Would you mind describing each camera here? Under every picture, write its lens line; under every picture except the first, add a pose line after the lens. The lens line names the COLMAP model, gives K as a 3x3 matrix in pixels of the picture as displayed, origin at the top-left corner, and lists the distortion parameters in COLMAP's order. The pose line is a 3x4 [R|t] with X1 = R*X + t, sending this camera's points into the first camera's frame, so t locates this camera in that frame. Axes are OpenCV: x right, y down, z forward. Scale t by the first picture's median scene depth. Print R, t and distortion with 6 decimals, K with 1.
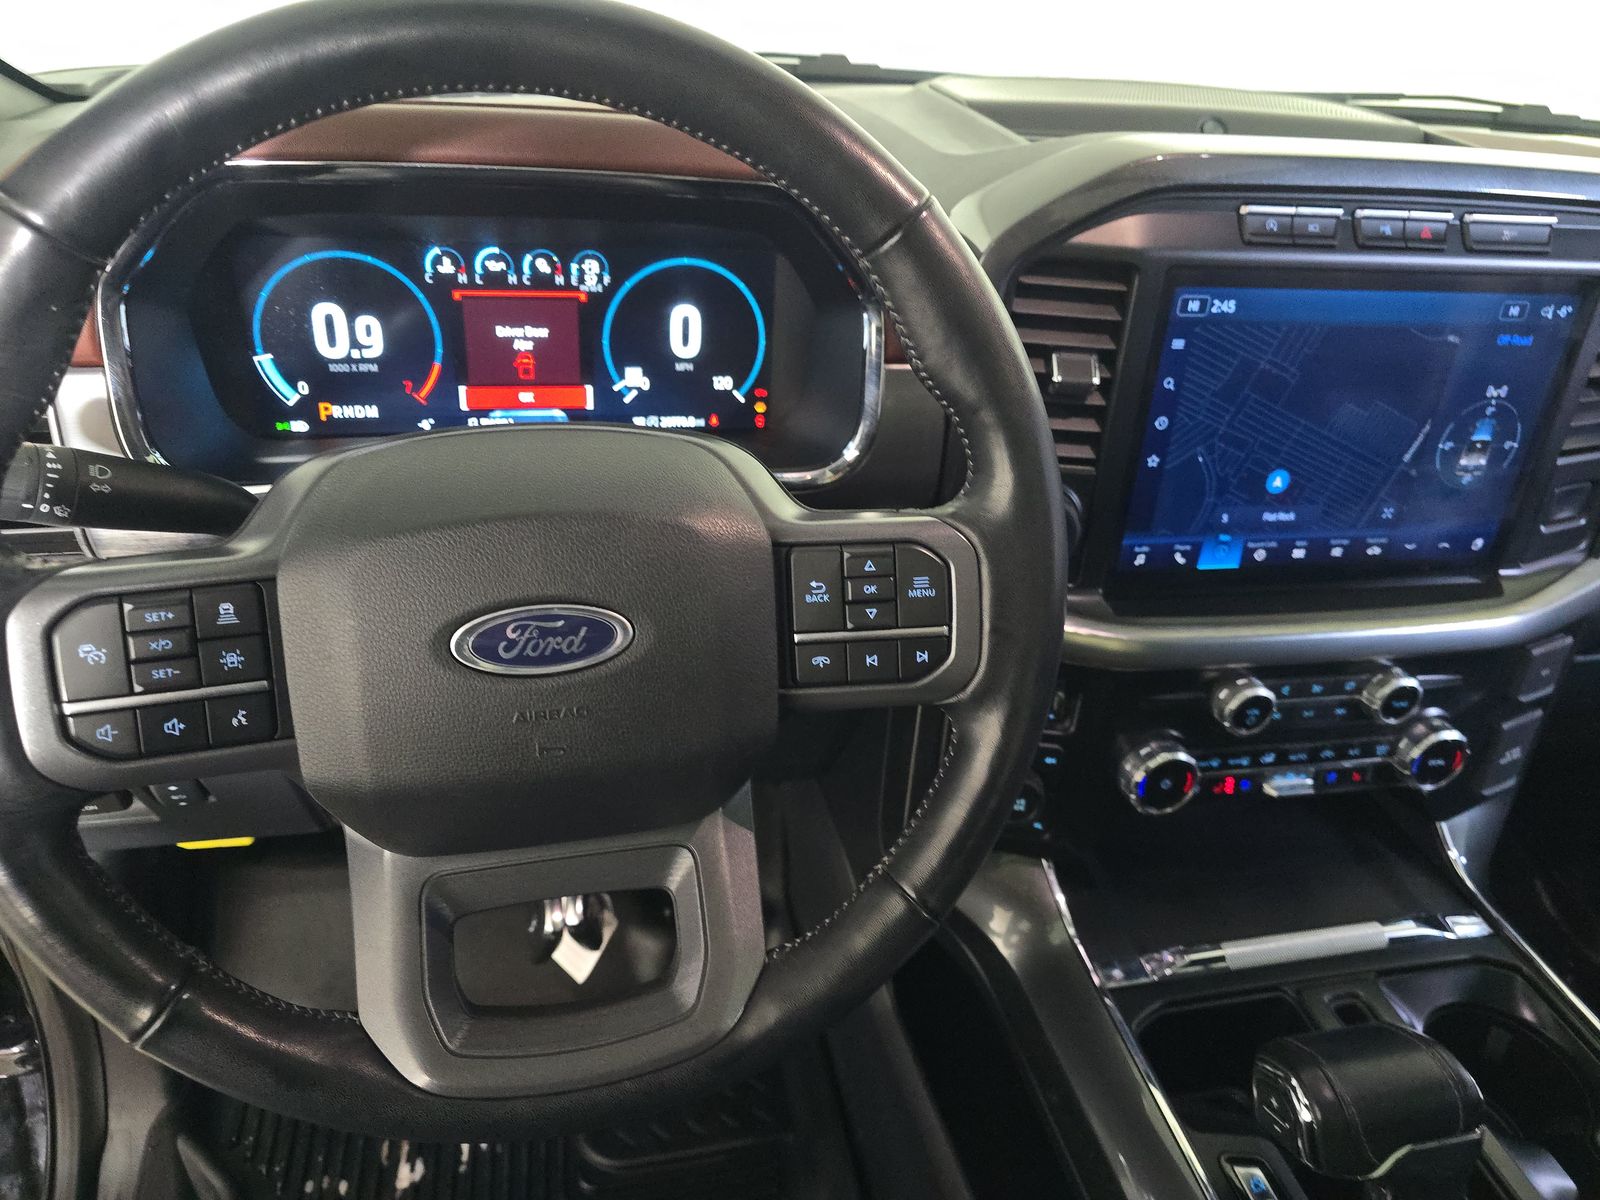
lens RADIAL K [[1075.0, 0, 790.7], [0, 1075.0, 599.9], [0, 0, 1]] dist [0.017092, -0.017804]
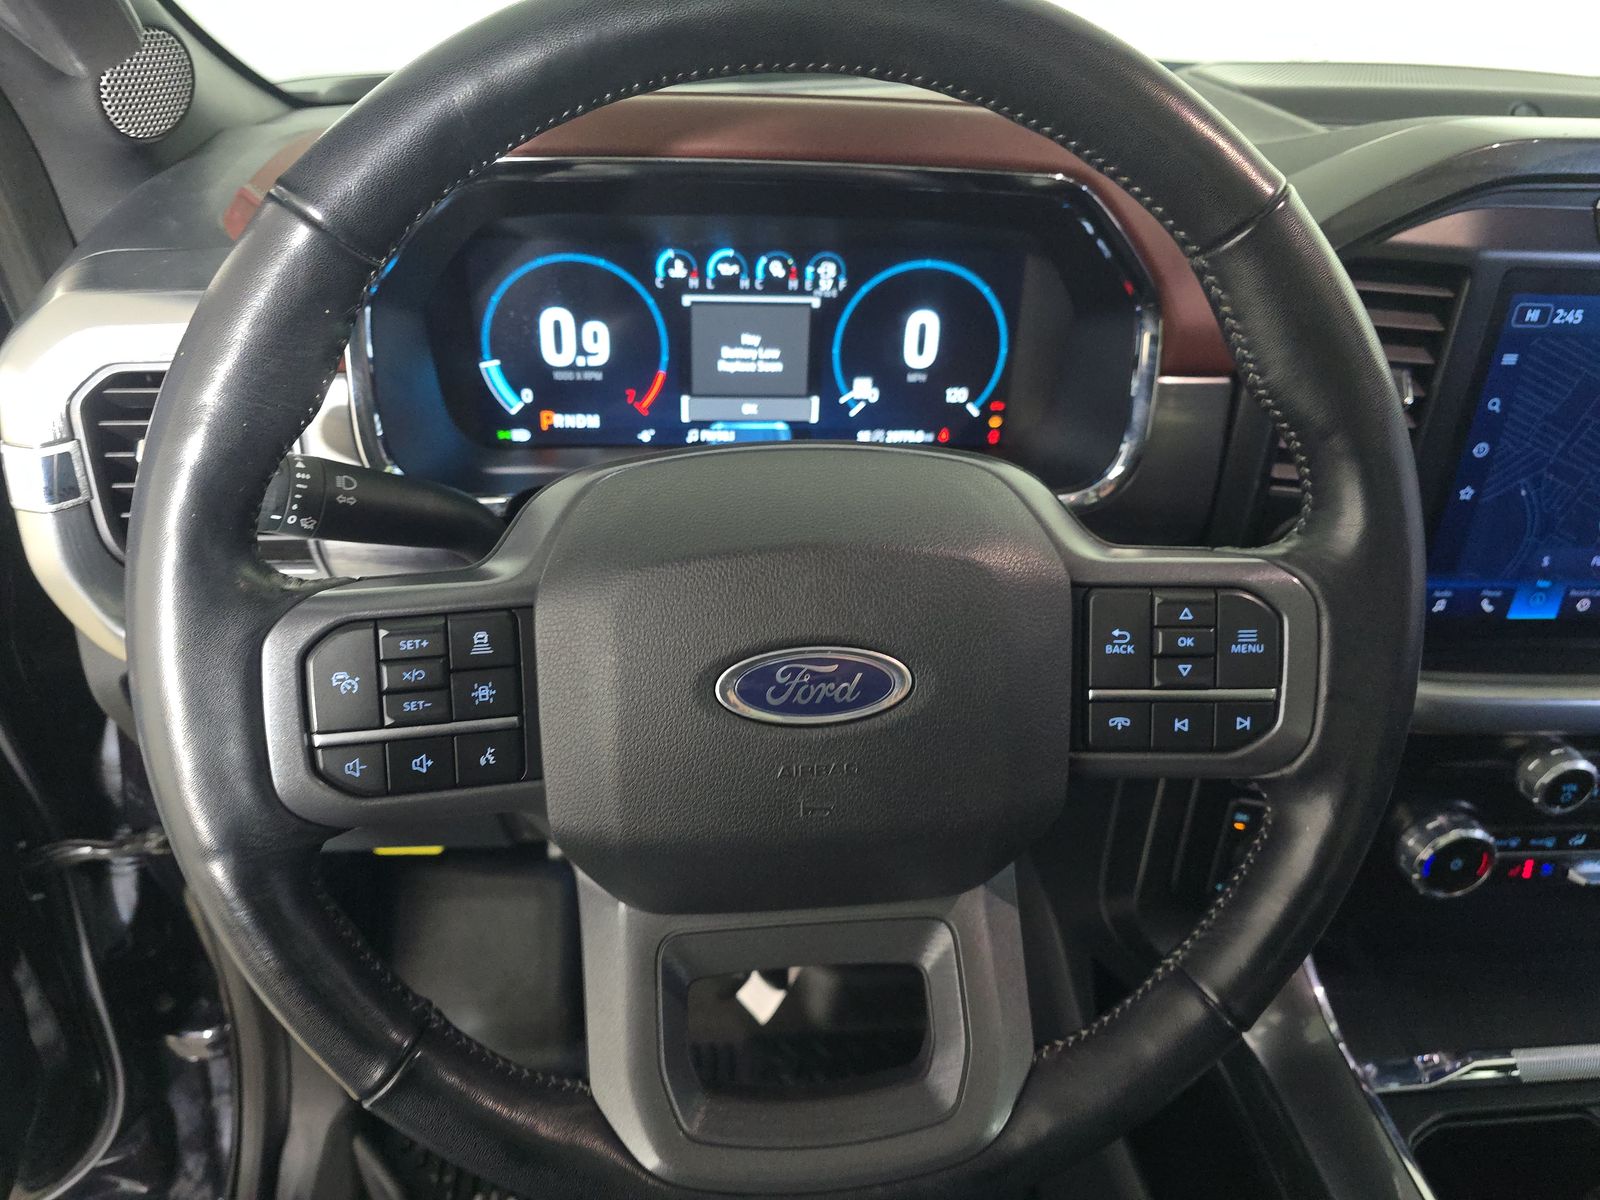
lens RADIAL K [[1075.0, 0, 788.8], [0, 1075.0, 593.6], [0, 0, 1]] dist [0.017092, -0.017804]
pose [[0.991191, 0.037580, -0.126997, -0.092659], [-0.039161, 0.999183, -0.009974, -0.019301], [0.126519, 0.014860, 0.991853, 0.076447]]
